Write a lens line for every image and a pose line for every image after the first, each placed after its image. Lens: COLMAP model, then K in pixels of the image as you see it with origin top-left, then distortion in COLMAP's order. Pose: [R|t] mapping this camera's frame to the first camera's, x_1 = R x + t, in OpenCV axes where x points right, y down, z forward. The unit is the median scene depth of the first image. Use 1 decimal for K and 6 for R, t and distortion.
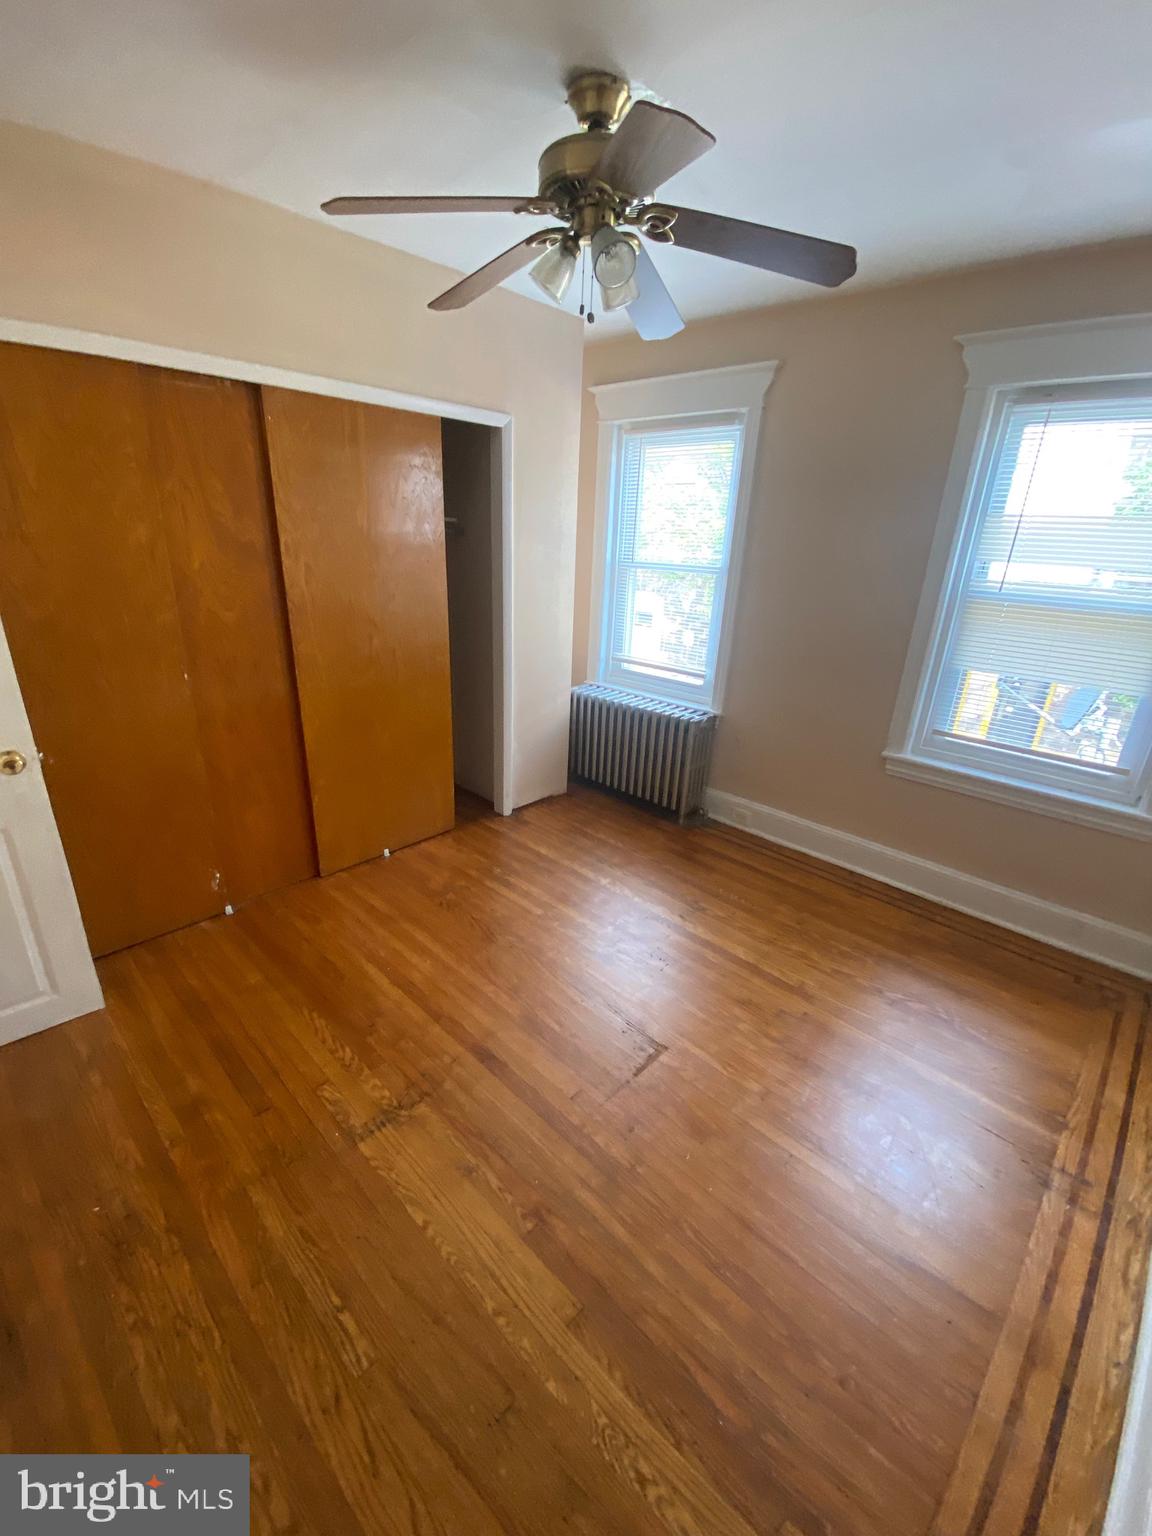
lens RADIAL K [[619.6, 0, 580.6], [0, 619.6, 767.2], [0, 0, 1]] dist [0.020758, -0.019832]
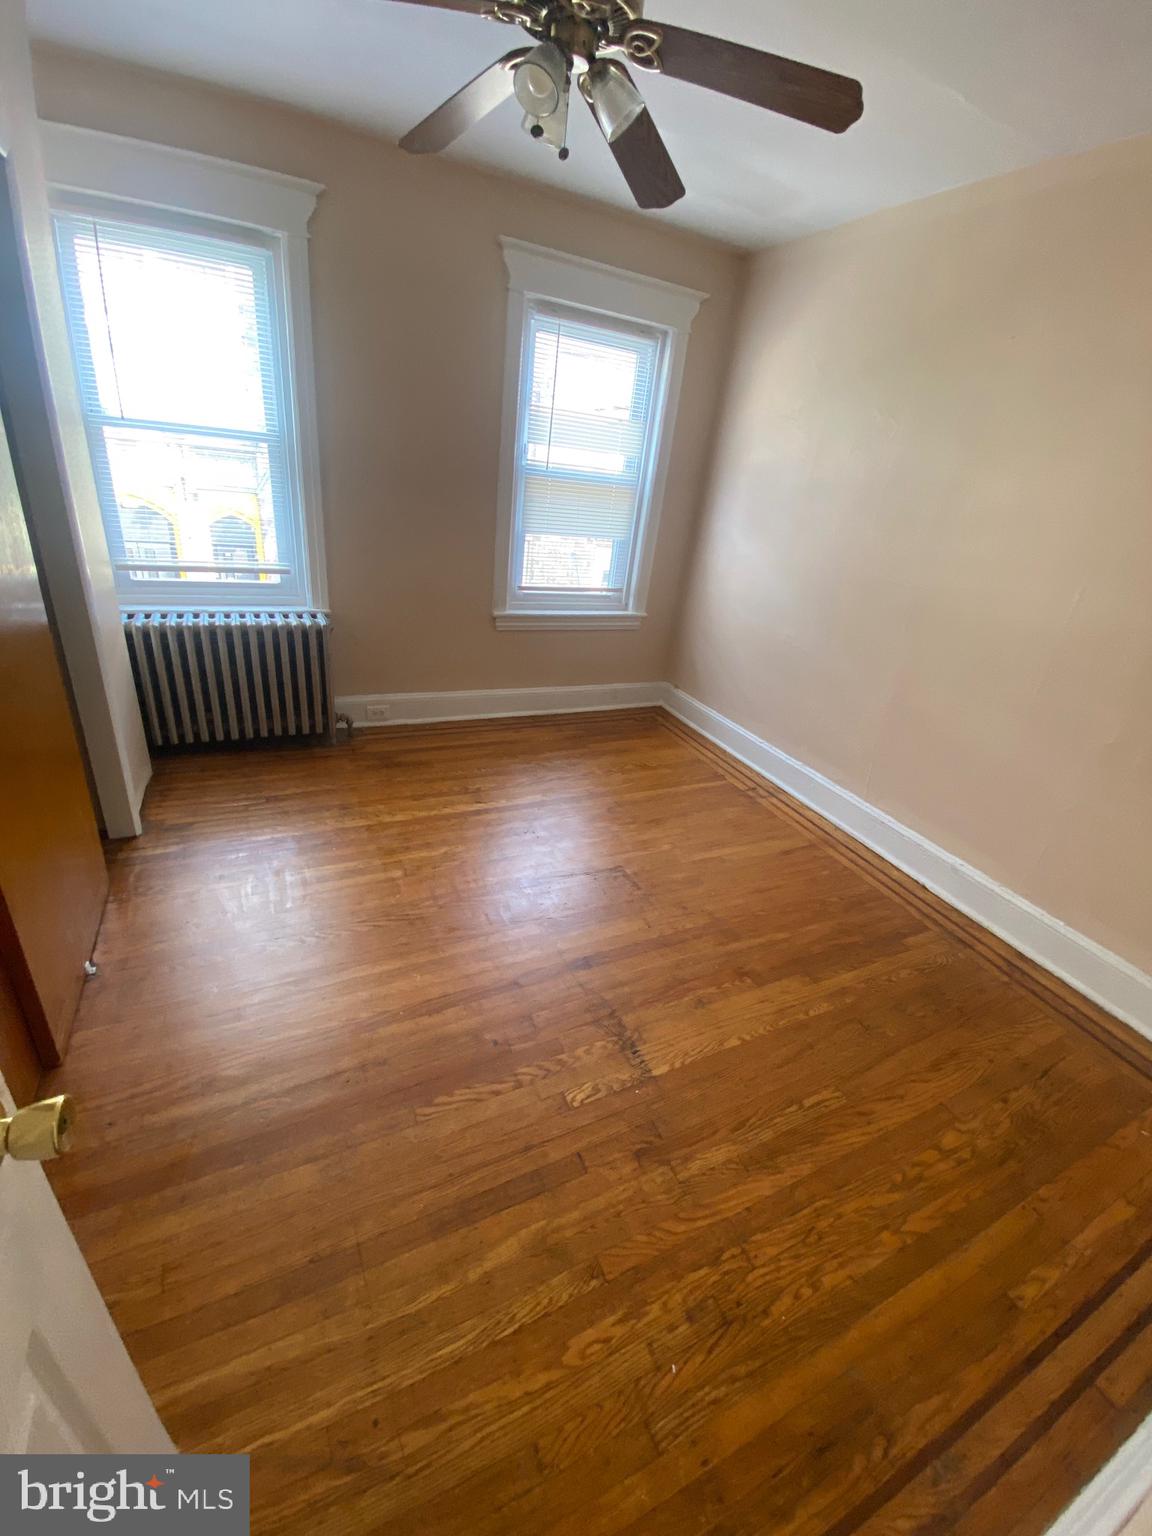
lens RADIAL K [[619.6, 0, 580.6], [0, 619.6, 767.2], [0, 0, 1]] dist [0.020758, -0.019832]
pose [[0.356099, -0.403192, 0.842989, -0.953212], [0.241160, 0.911217, 0.333953, -0.181903], [-0.902793, 0.084375, 0.421718, 0.596417]]
